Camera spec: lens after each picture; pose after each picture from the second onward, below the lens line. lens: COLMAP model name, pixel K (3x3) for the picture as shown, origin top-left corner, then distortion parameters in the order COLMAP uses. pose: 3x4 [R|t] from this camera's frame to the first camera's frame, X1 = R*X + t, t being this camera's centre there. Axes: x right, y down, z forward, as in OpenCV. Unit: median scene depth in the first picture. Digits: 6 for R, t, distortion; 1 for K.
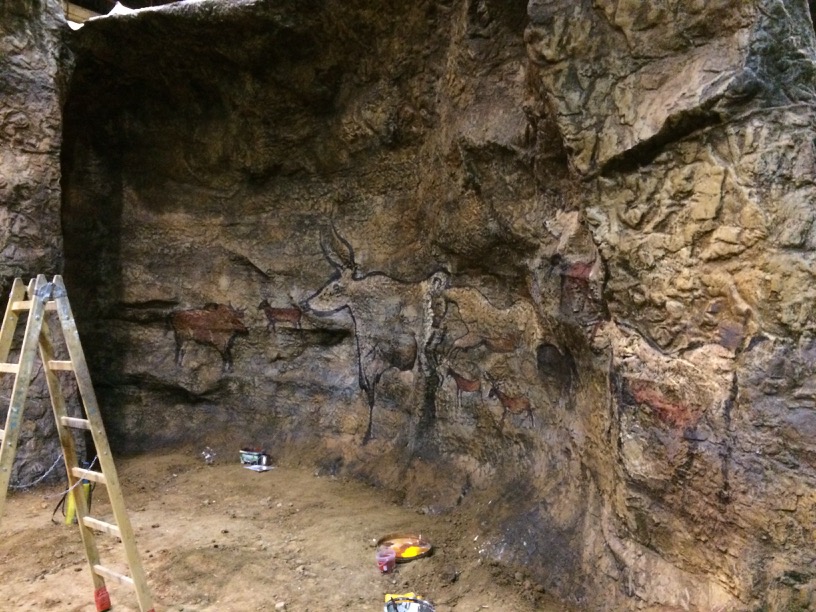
lens RADIAL K [[689.8, 0, 408.1], [0, 689.8, 304.7], [0, 0, 1]] dist [0.064070, -0.033068]
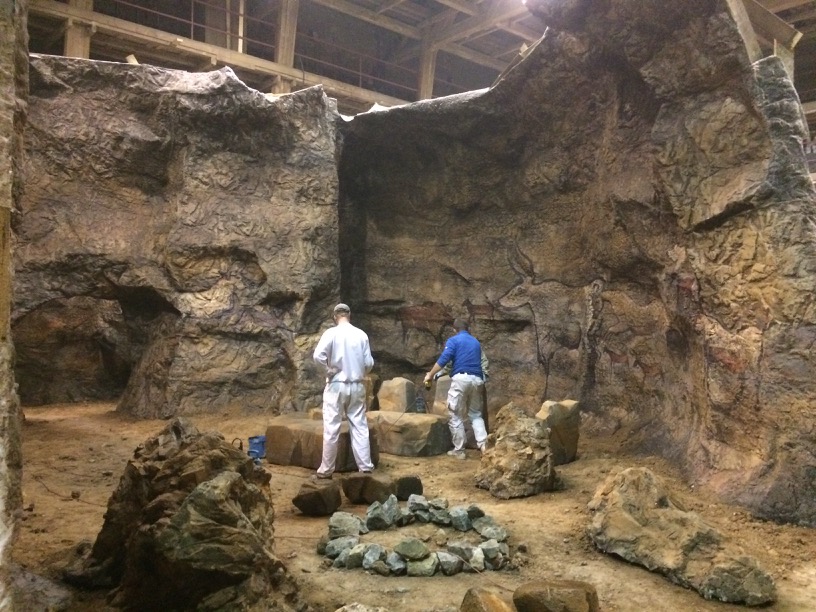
lens RADIAL K [[689.8, 0, 406.5], [0, 689.8, 304.9], [0, 0, 1]] dist [0.064070, -0.033068]
pose [[0.975209, -0.004195, -0.221245, -0.024866], [0.006559, 0.999929, 0.009948, -0.012981], [0.221188, -0.011152, 0.975168, -0.515462]]
